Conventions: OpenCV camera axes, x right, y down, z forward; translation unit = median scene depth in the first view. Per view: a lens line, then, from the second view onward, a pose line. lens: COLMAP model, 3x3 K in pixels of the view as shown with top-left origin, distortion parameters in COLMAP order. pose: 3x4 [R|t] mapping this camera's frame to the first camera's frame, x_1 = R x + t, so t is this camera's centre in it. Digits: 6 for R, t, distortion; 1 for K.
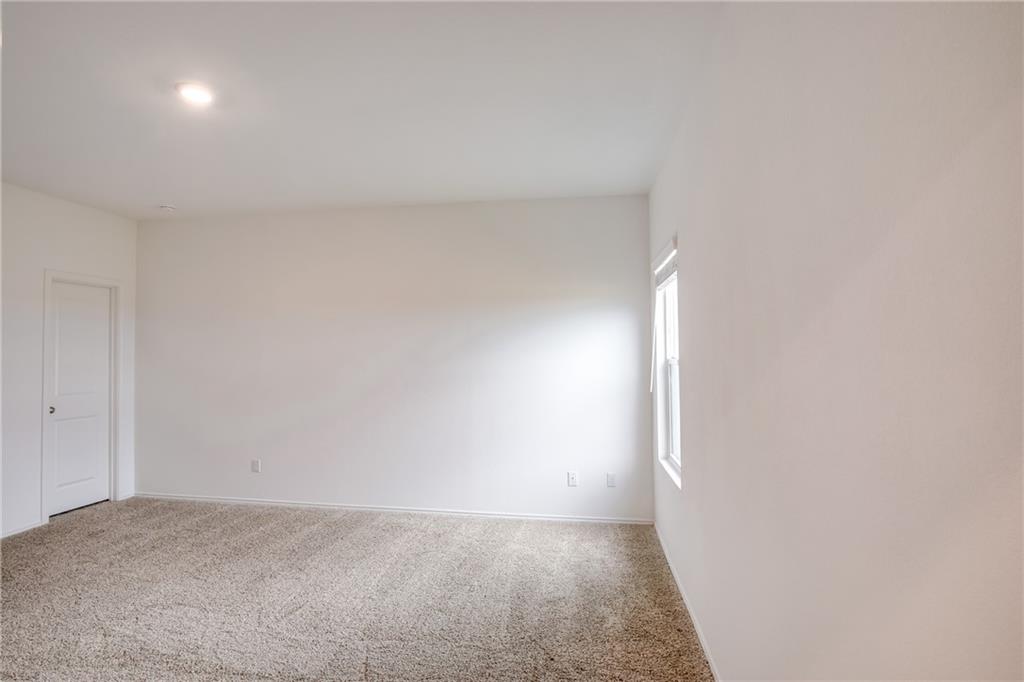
lens RADIAL K [[470.0, 0, 514.6], [0, 470.0, 345.5], [0, 0, 1]] dist [-0.029314, 0.000756]
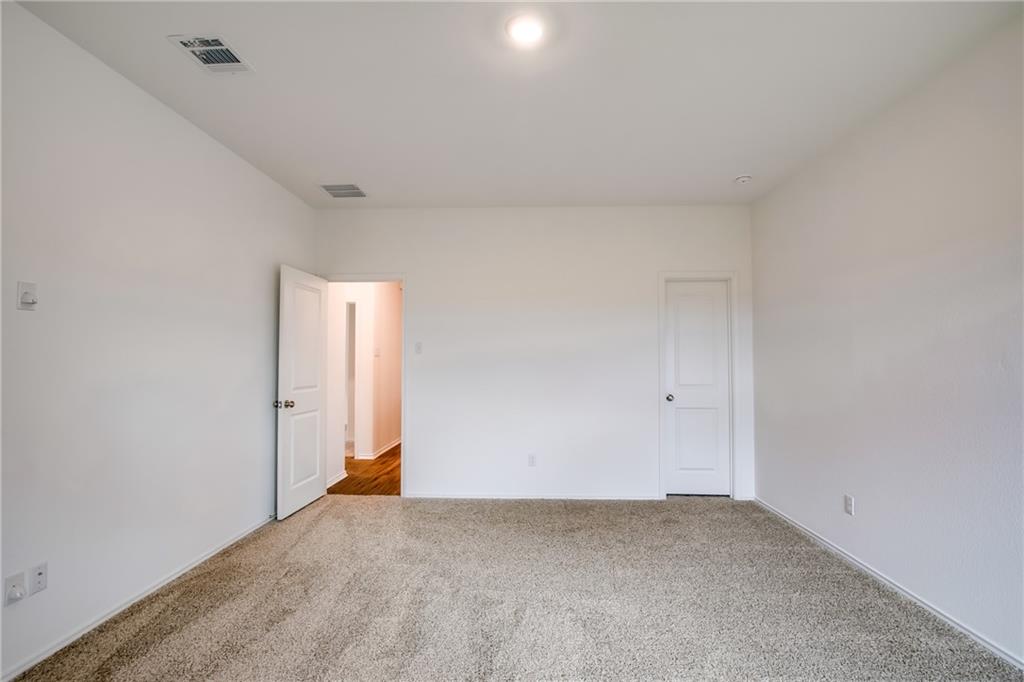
lens RADIAL K [[470.0, 0, 514.6], [0, 470.0, 345.5], [0, 0, 1]] dist [-0.029314, 0.000756]
pose [[0.086935, -0.037820, -0.995496, 0.077730], [0.021533, 0.999117, -0.036077, 0.041314], [0.995981, -0.018300, 0.087673, 0.461378]]
